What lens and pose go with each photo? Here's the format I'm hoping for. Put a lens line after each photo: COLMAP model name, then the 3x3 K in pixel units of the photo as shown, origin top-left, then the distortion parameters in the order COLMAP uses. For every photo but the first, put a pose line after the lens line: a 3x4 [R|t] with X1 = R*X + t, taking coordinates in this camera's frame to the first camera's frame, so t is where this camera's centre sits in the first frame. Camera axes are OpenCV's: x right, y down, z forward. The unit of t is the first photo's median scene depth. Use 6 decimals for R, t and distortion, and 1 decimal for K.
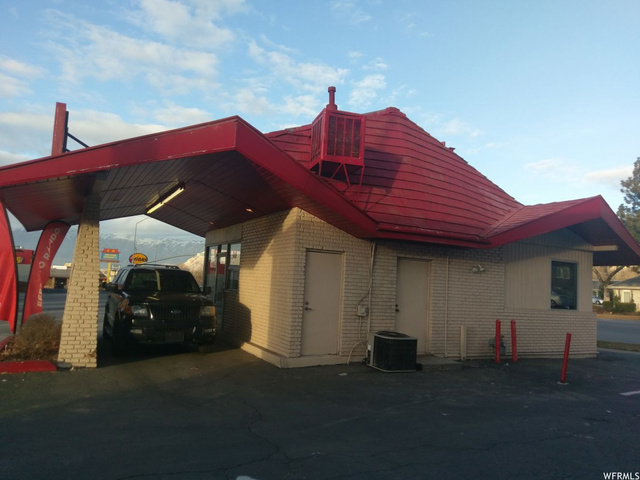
lens RADIAL K [[500.6, 0, 322.3], [0, 500.6, 241.8], [0, 0, 1]] dist [0.058551, -0.091763]
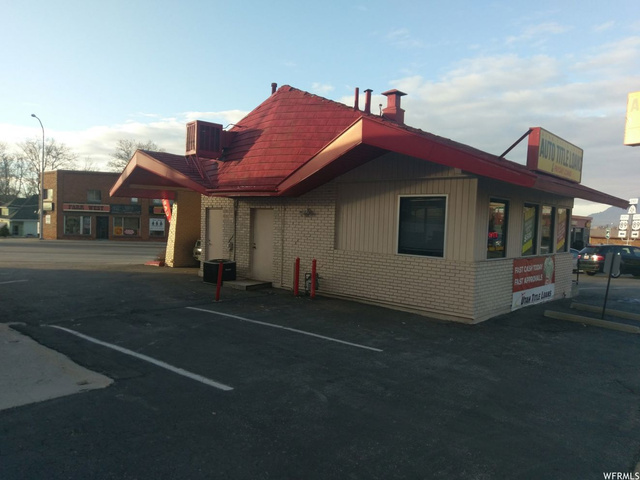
lens RADIAL K [[500.6, 0, 322.3], [0, 500.6, 241.8], [0, 0, 1]] dist [0.058551, -0.091763]
pose [[0.297364, -0.013328, -0.954671, 1.244634], [0.049921, 0.998752, 0.001606, 0.106912], [0.953458, -0.048136, 0.297658, 0.634542]]
